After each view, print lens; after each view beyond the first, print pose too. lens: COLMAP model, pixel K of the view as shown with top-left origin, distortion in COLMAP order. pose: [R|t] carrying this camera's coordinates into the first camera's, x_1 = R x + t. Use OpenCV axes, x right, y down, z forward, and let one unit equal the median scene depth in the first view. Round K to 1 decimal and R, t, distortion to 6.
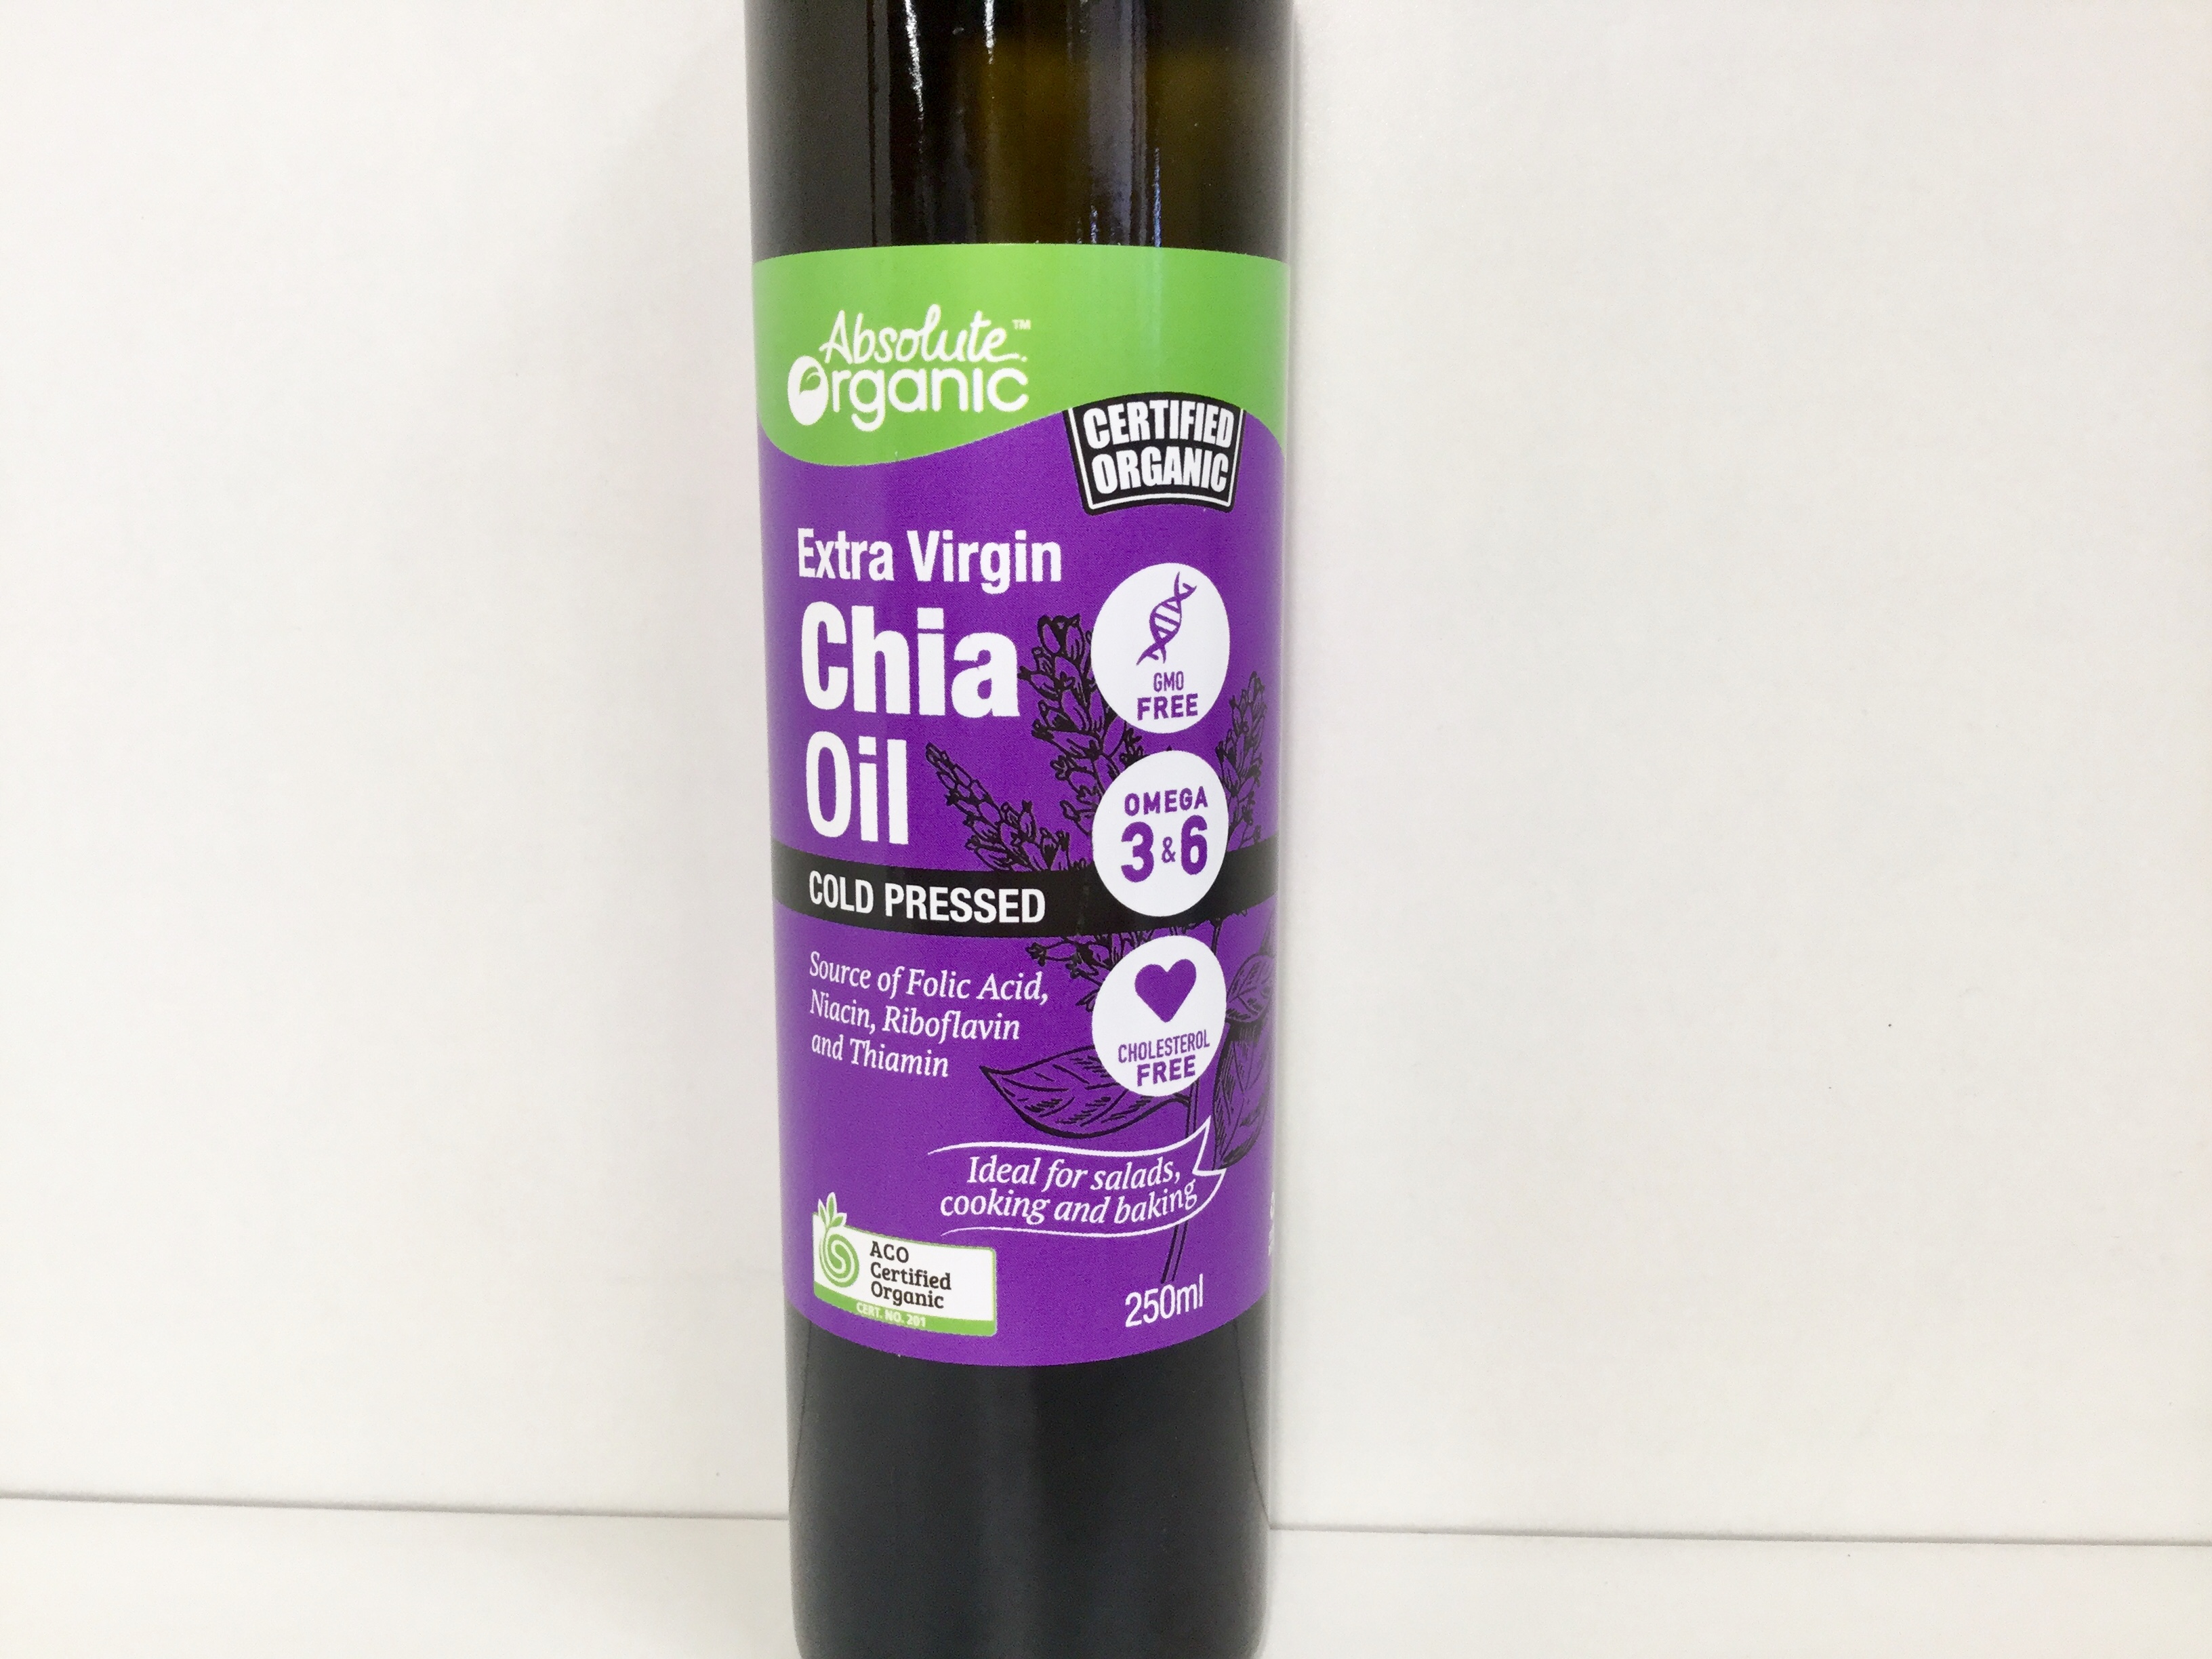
lens RADIAL K [[2037.4, 0, 1118.5], [0, 2037.4, 829.5], [0, 0, 1]] dist [0.011700, 0.000000]
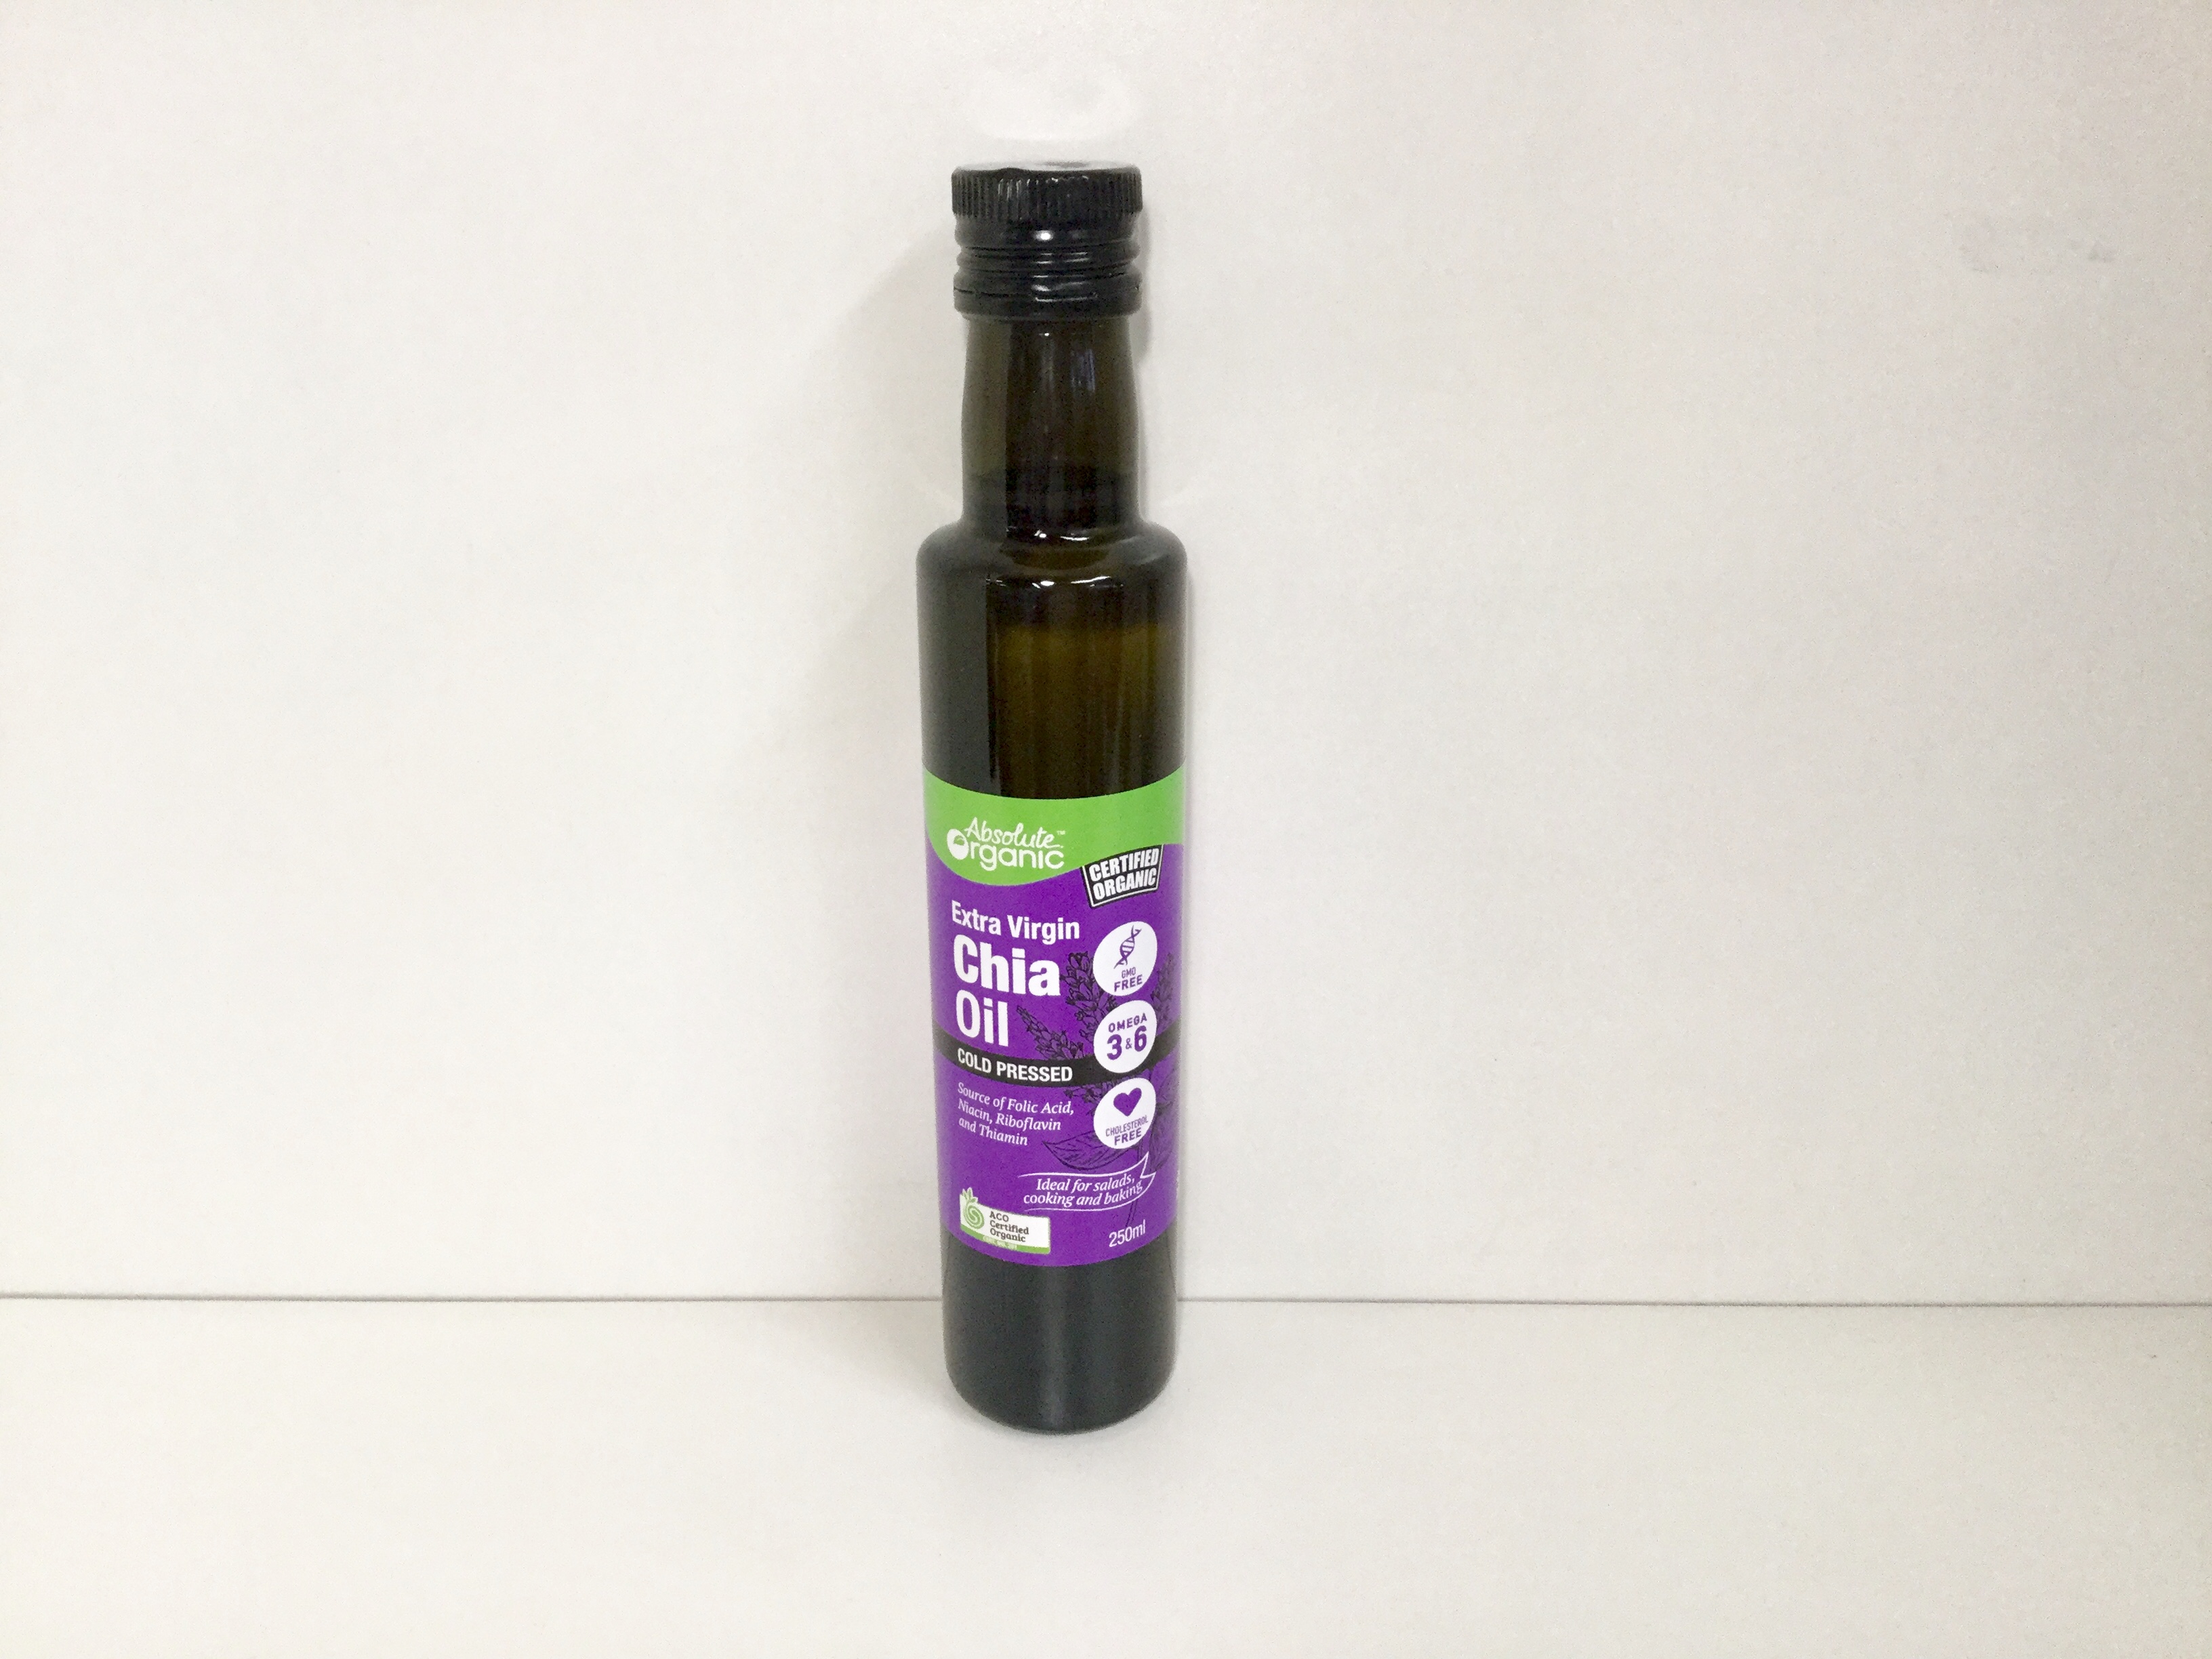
lens RADIAL K [[2037.4, 0, 1099.8], [0, 2037.4, 829.4], [0, 0, 1]] dist [0.011700, 0.000000]
pose [[0.999584, -0.013379, 0.025546, -0.057529], [0.007792, 0.978220, 0.207424, -0.654672], [-0.027765, -0.207138, 0.977918, -1.047059]]
